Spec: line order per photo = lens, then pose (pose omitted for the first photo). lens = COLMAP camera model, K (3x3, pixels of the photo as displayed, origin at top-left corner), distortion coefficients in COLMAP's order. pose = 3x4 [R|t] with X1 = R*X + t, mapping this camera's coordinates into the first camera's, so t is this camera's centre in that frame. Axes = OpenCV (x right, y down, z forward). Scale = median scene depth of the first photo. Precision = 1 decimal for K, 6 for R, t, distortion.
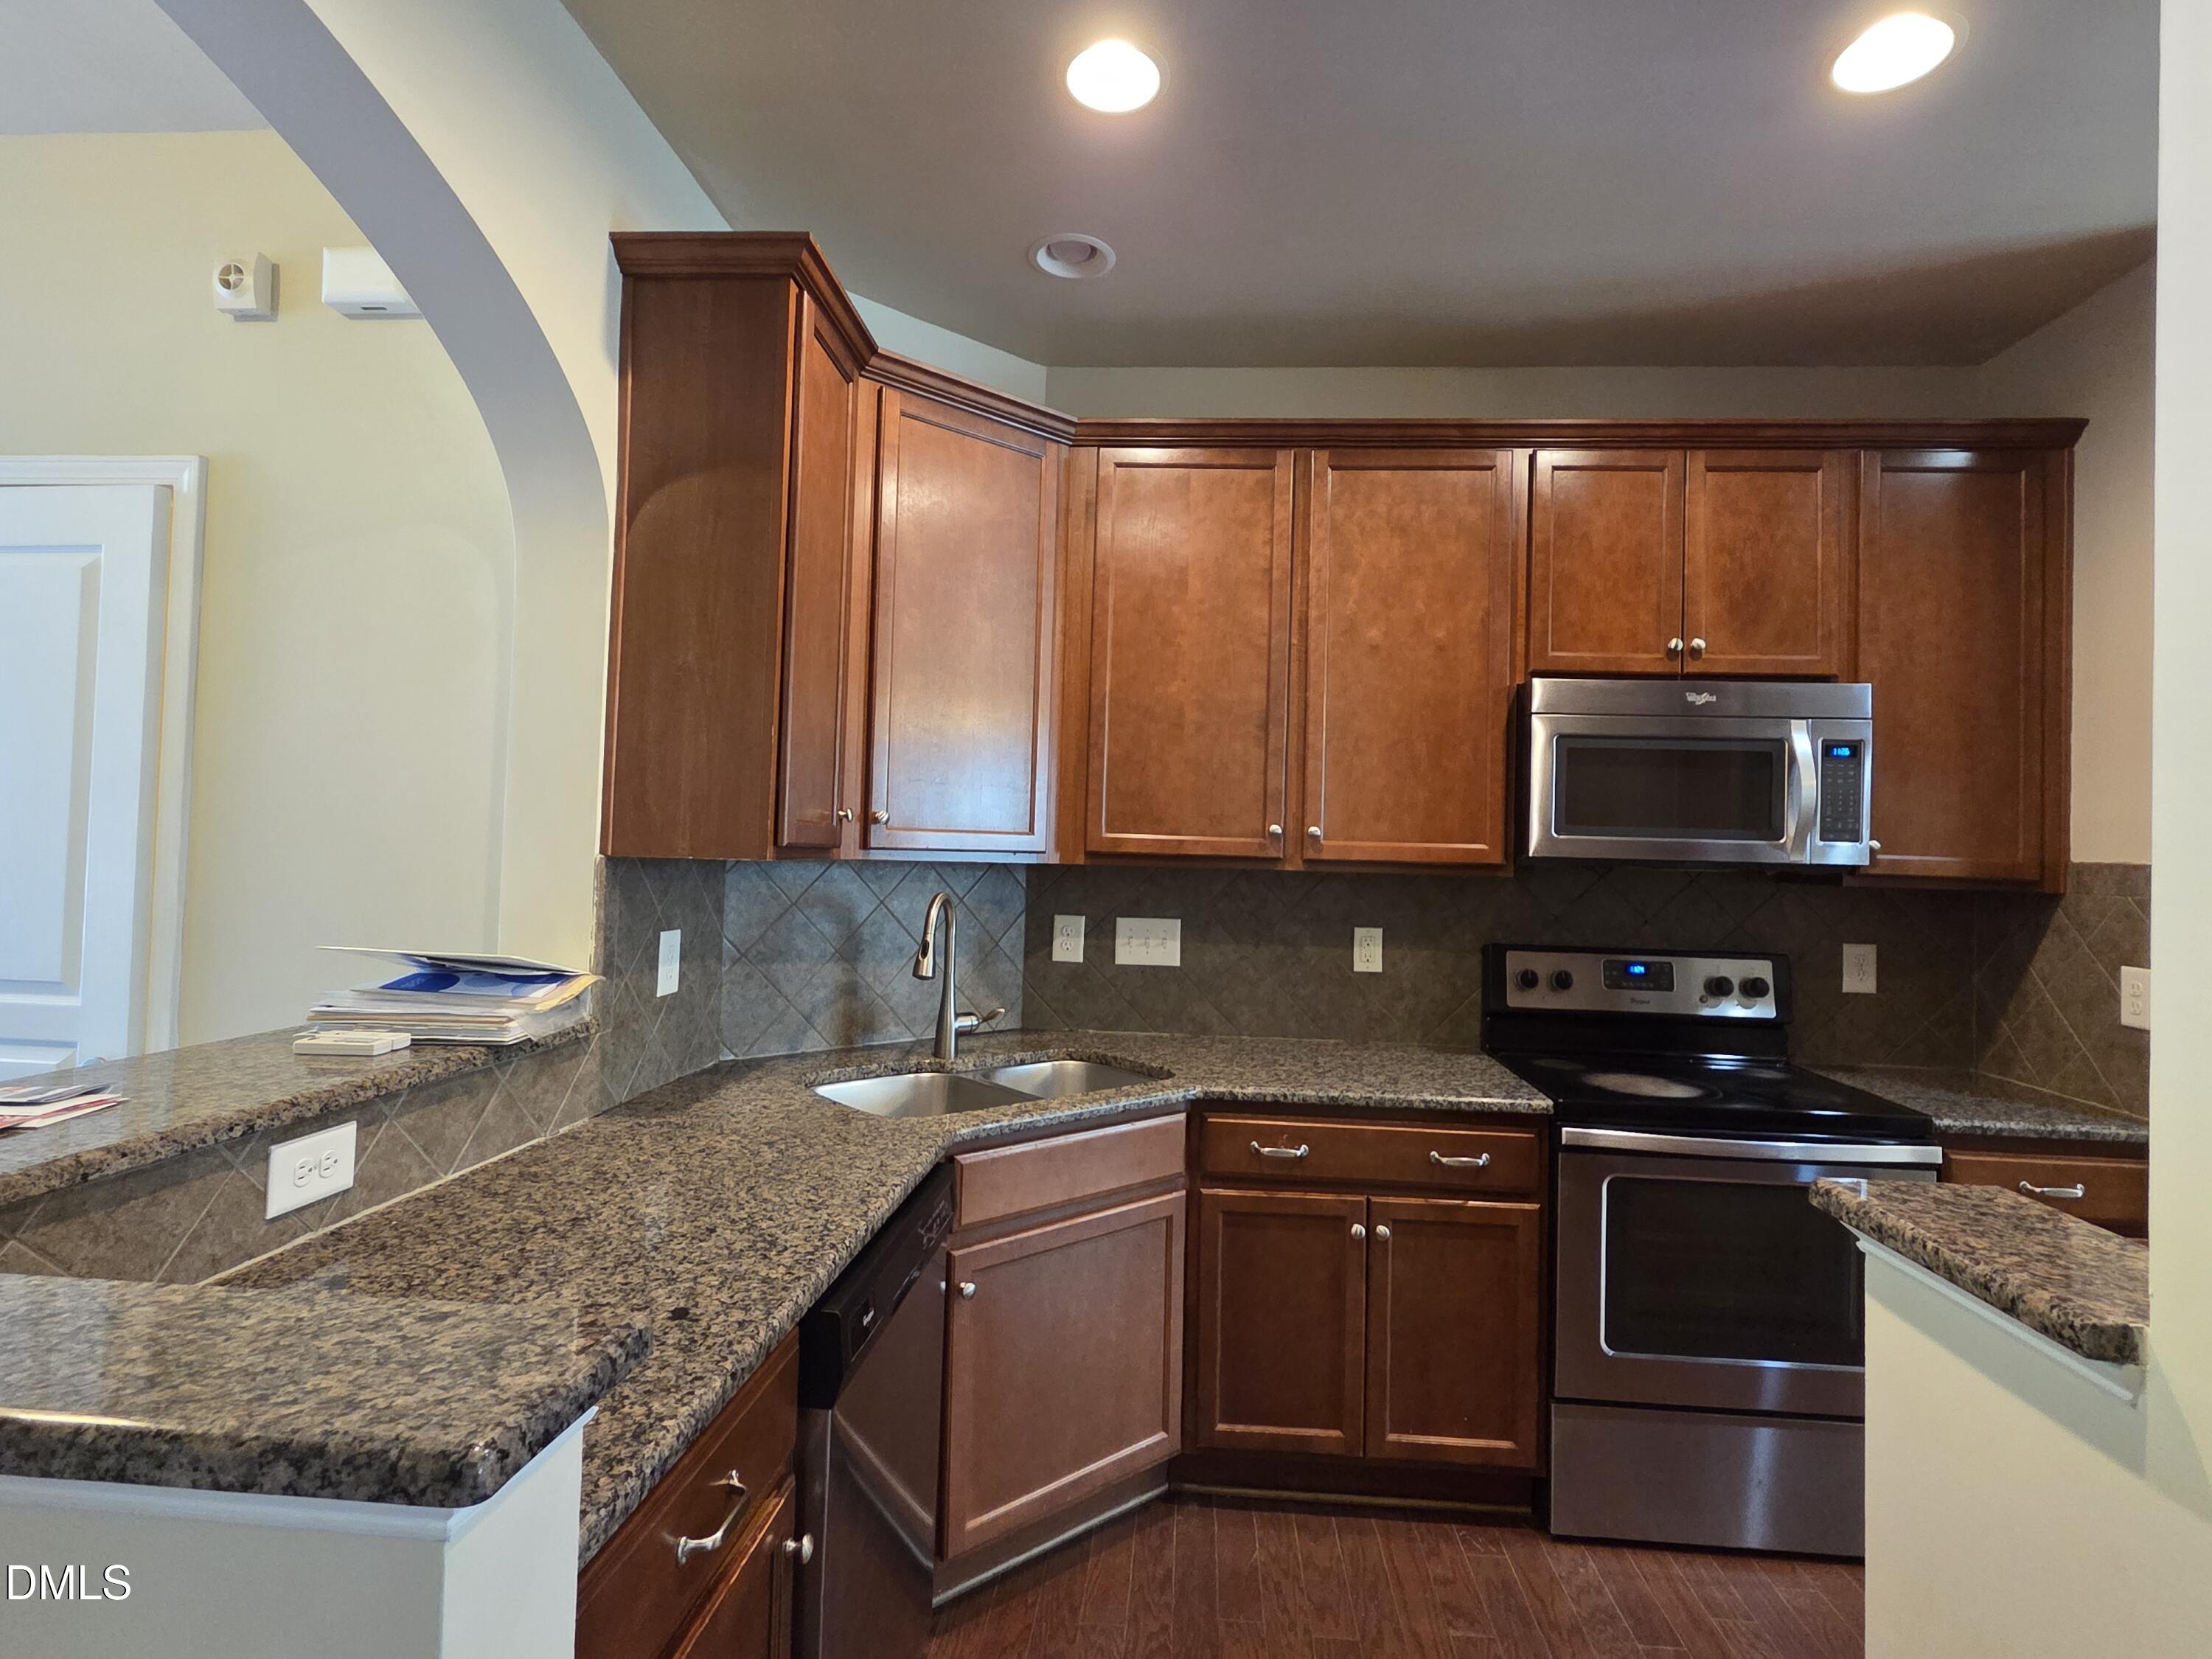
lens RADIAL K [[1111.8, 0, 1106.1], [0, 1111.8, 823.3], [0, 0, 1]] dist [0.002363, 0.002567]
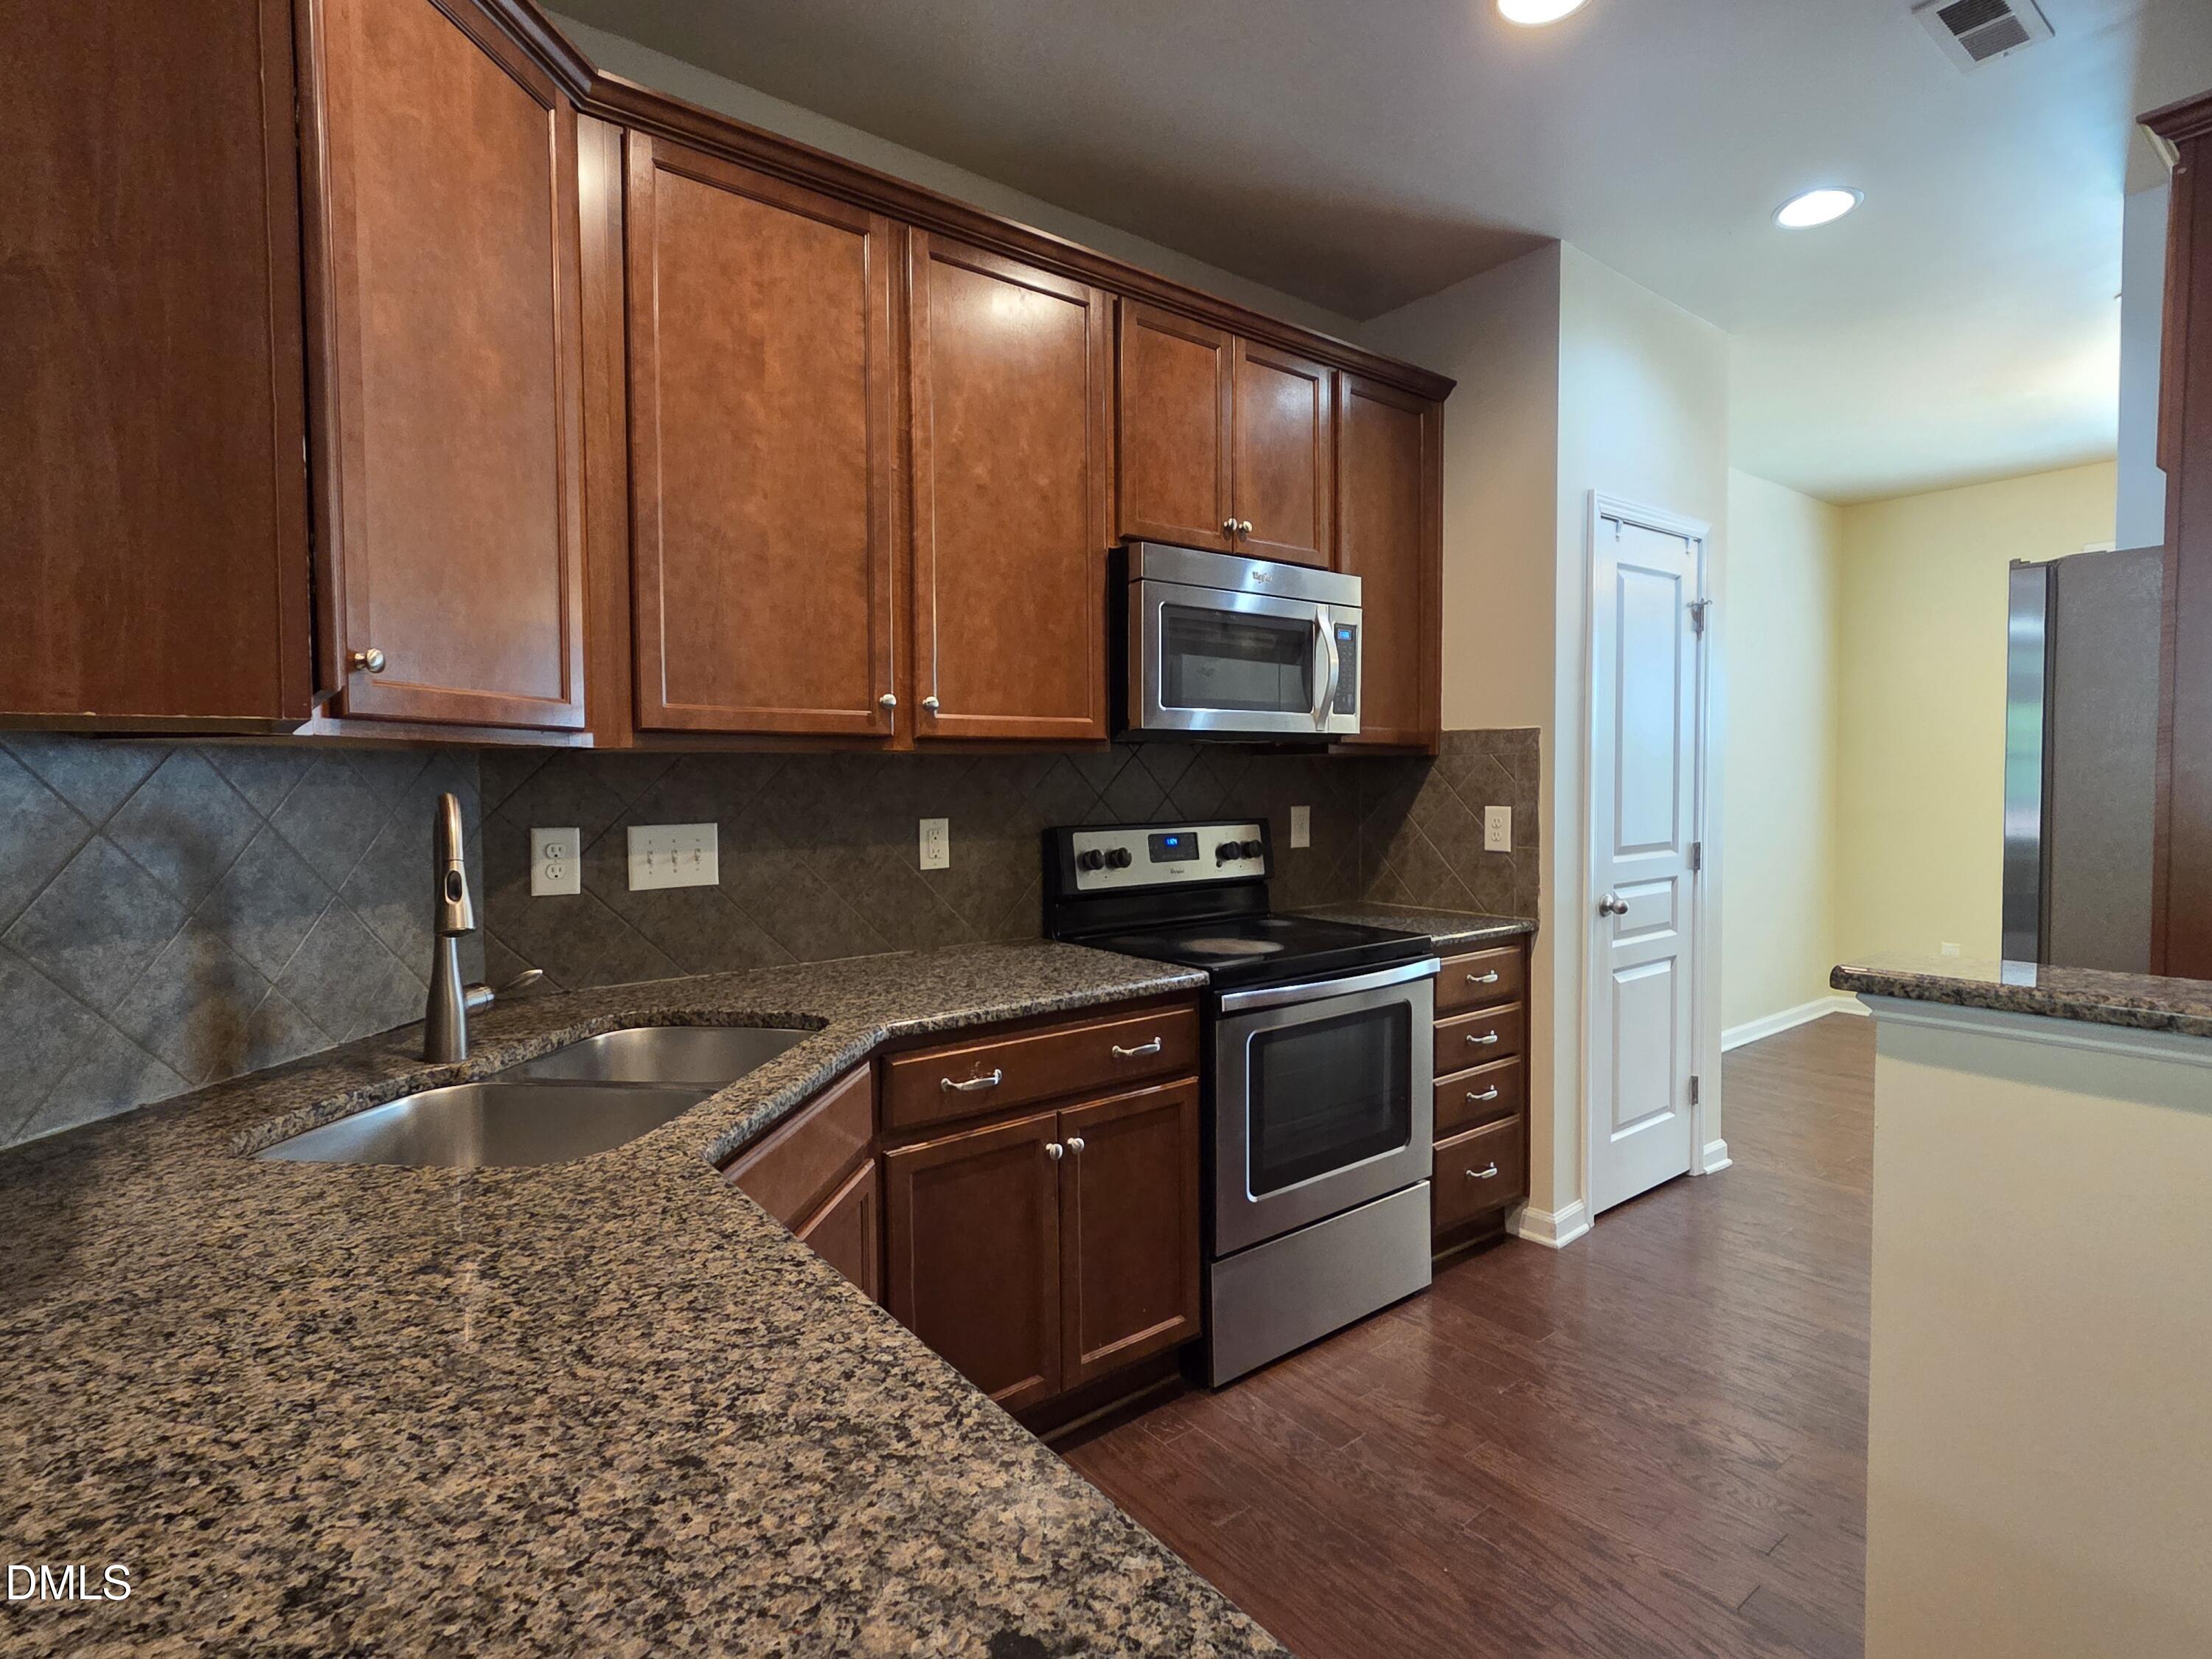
lens RADIAL K [[1111.8, 0, 1110.2], [0, 1111.8, 823.9], [0, 0, 1]] dist [0.002363, 0.002567]
pose [[0.733606, -0.063368, 0.676614, -0.287593], [0.011879, 0.996687, 0.080464, 0.033011], [-0.679471, -0.050991, 0.731928, 0.299167]]
